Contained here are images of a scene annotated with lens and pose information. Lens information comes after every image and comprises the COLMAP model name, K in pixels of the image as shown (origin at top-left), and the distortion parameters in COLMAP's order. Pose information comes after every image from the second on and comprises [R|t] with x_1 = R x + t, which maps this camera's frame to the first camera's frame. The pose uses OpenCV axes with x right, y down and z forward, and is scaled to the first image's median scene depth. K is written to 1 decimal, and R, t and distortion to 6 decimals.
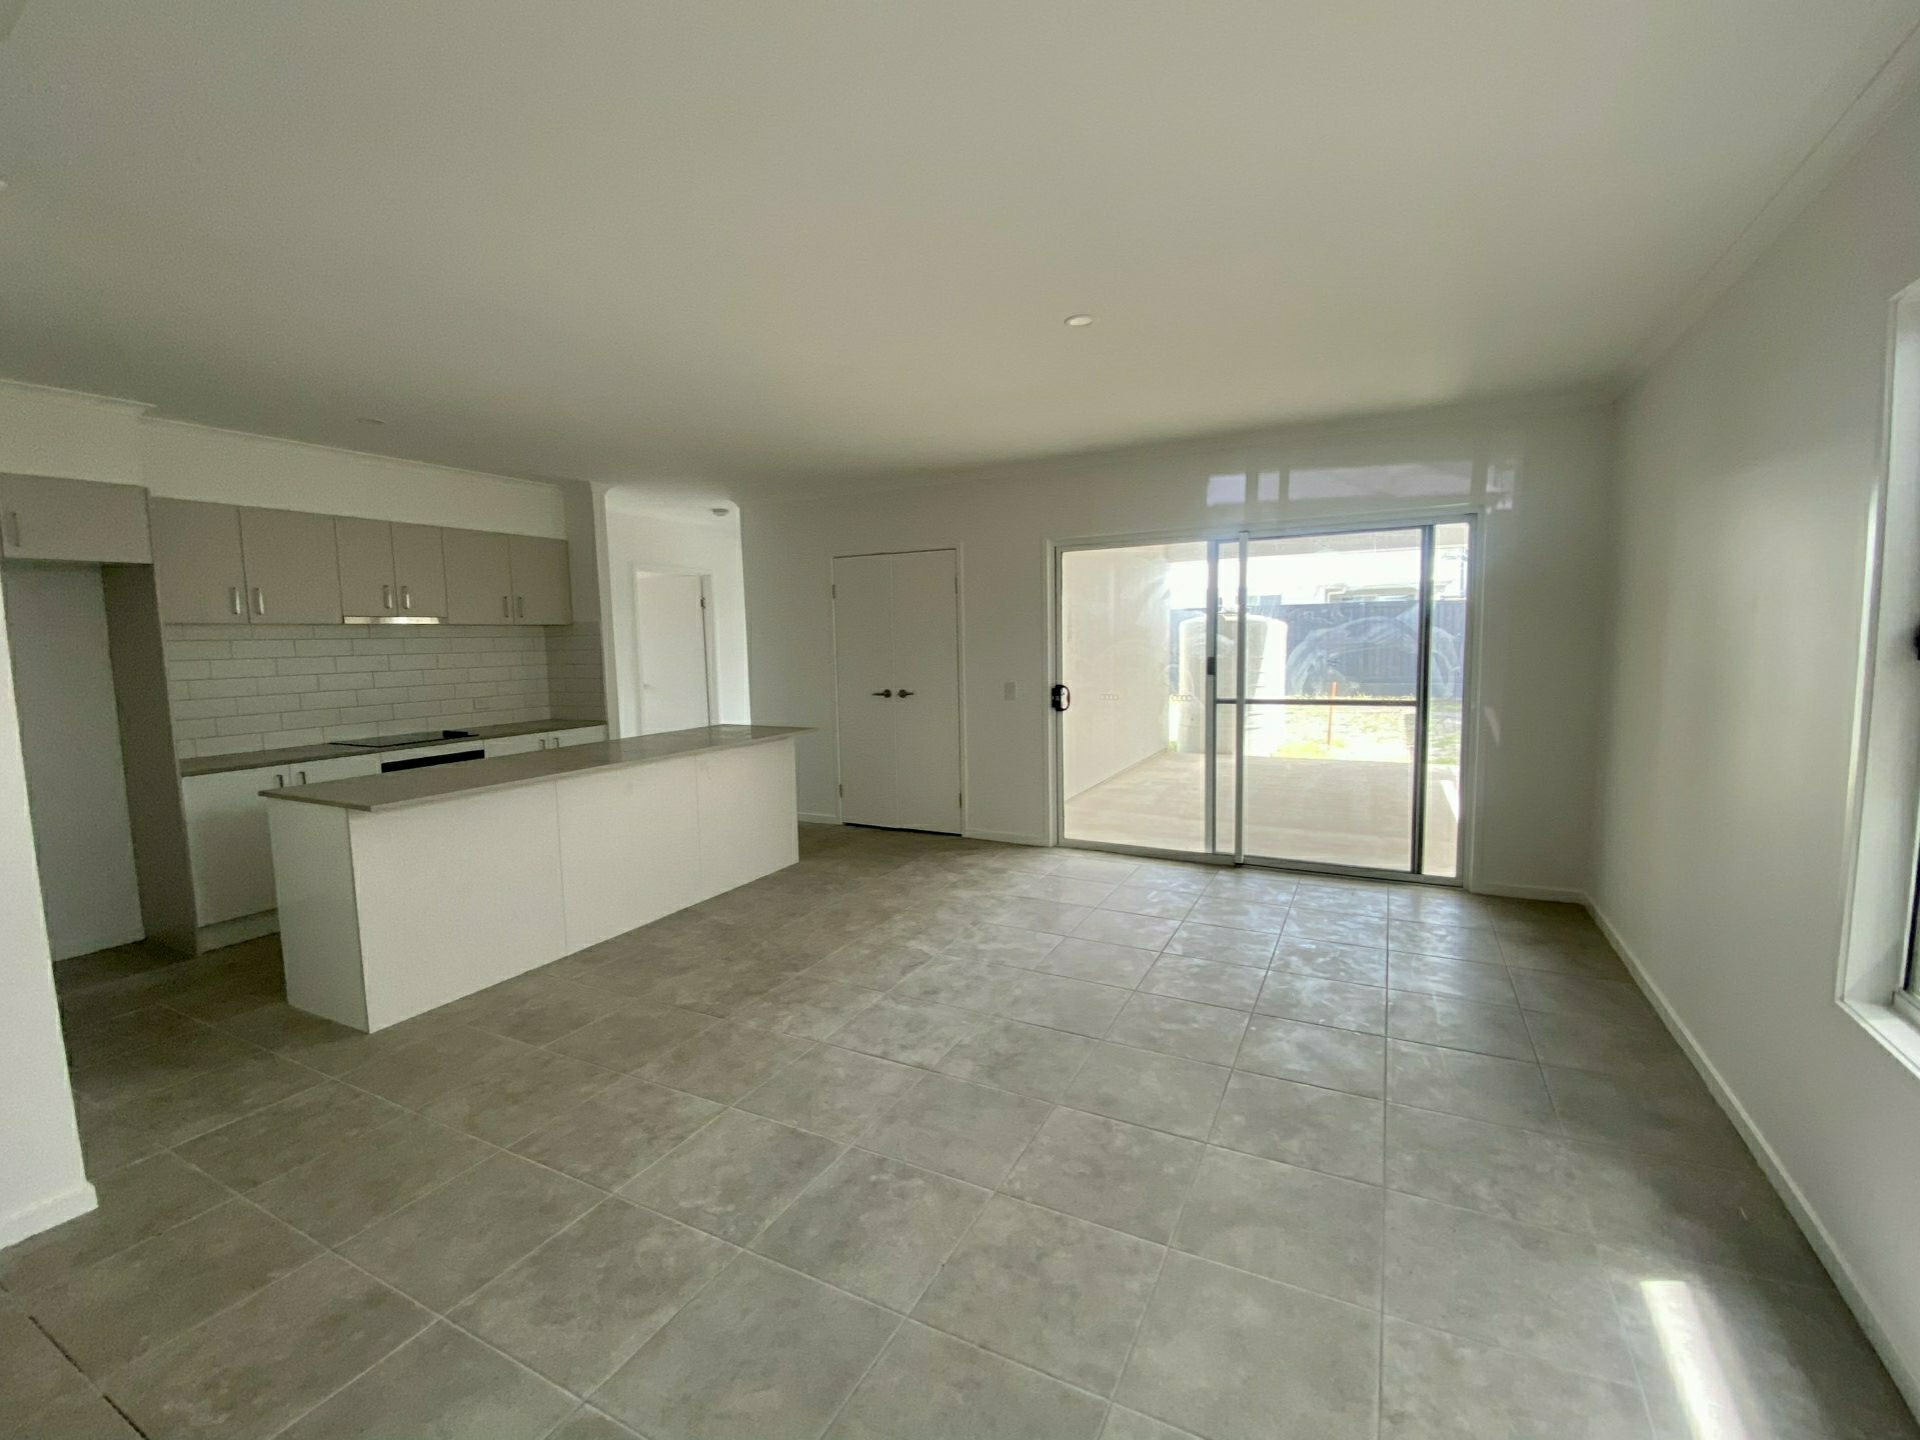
lens RADIAL K [[838.8, 0, 960.0], [0, 838.8, 720.0], [0, 0, 1]] dist [-0.044053, -0.000035]
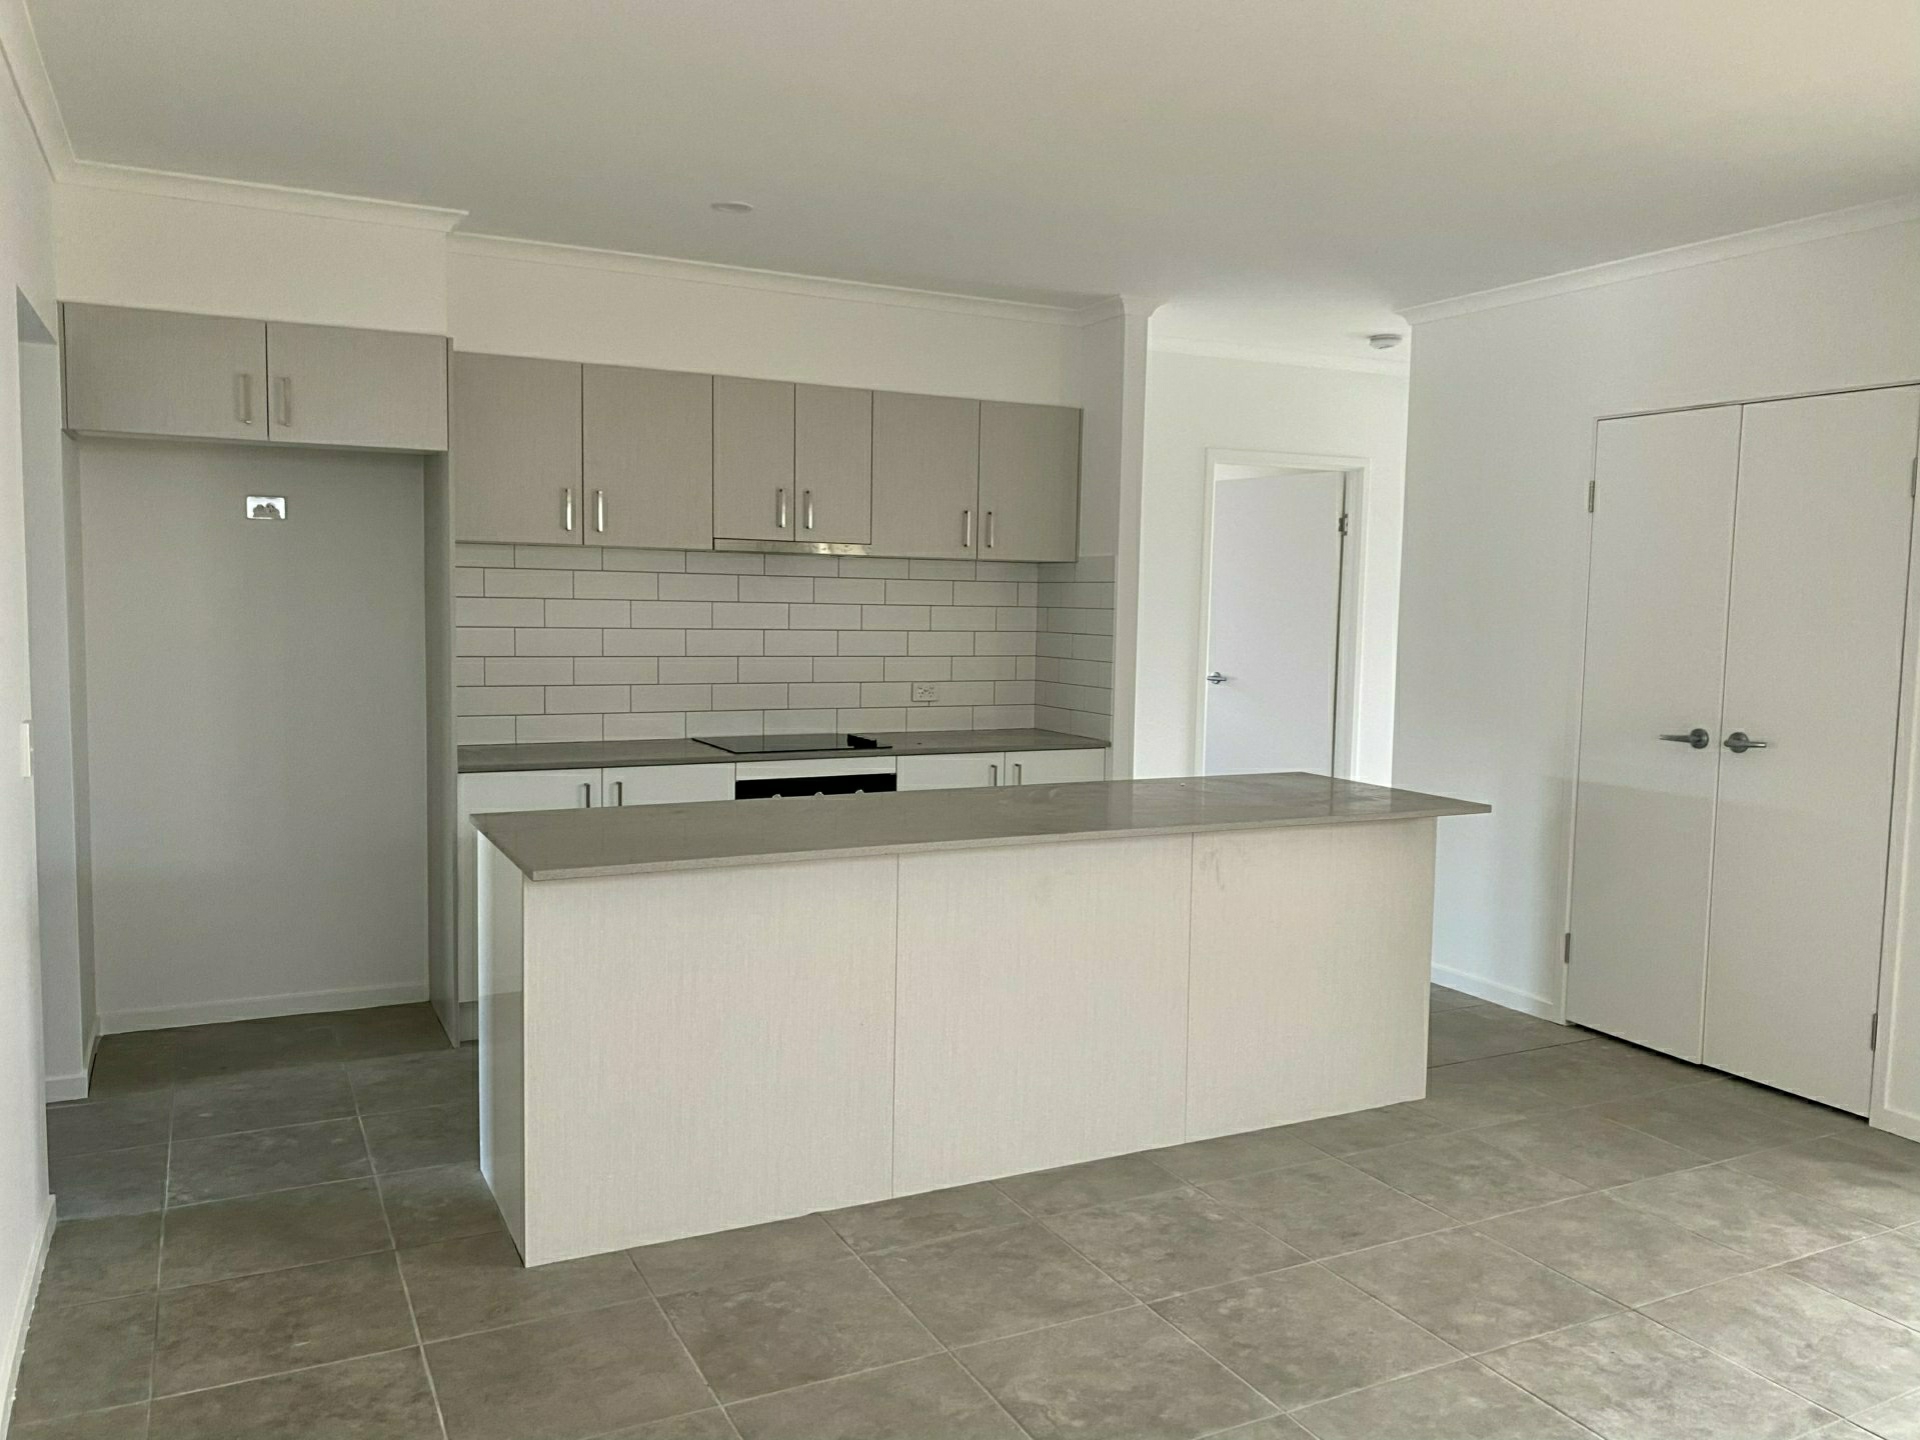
lens RADIAL K [[1457.1, 0, 957.9], [0, 1457.1, 708.7], [0, 0, 1]] dist [0.027909, -0.034880]
pose [[0.802014, 0.075925, -0.592460, 0.057371], [-0.088313, 0.996060, 0.008098, -0.023177], [0.590741, 0.045827, 0.805559, 0.224911]]
